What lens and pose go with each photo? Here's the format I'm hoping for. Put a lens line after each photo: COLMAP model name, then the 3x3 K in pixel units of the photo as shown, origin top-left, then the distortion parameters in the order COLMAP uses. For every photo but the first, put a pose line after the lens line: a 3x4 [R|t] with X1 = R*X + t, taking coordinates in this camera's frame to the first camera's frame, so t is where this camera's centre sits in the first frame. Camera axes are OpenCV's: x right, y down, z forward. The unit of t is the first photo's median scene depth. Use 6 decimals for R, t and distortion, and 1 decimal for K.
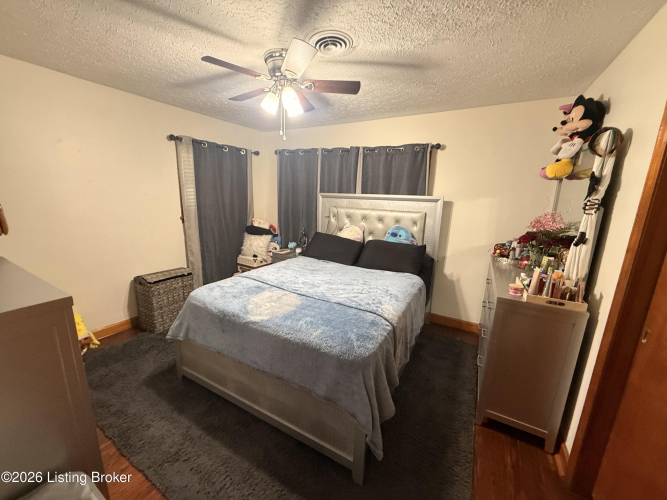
lens RADIAL K [[265.1, 0, 331.2], [0, 265.1, 250.3], [0, 0, 1]] dist [-0.000628, 0.000161]
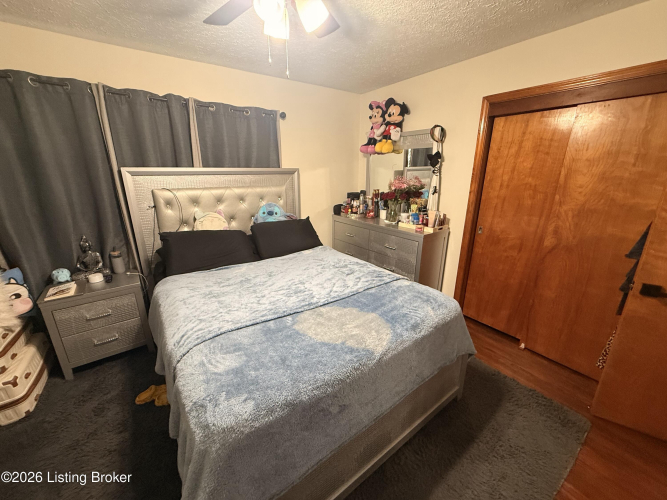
lens RADIAL K [[265.1, 0, 331.2], [0, 265.1, 250.3], [0, 0, 1]] dist [-0.000628, 0.000161]
pose [[0.418699, -0.293085, 0.859530, -0.511179], [0.203473, 0.952702, 0.225738, -0.106307], [-0.885037, 0.080375, 0.458531, 0.445586]]
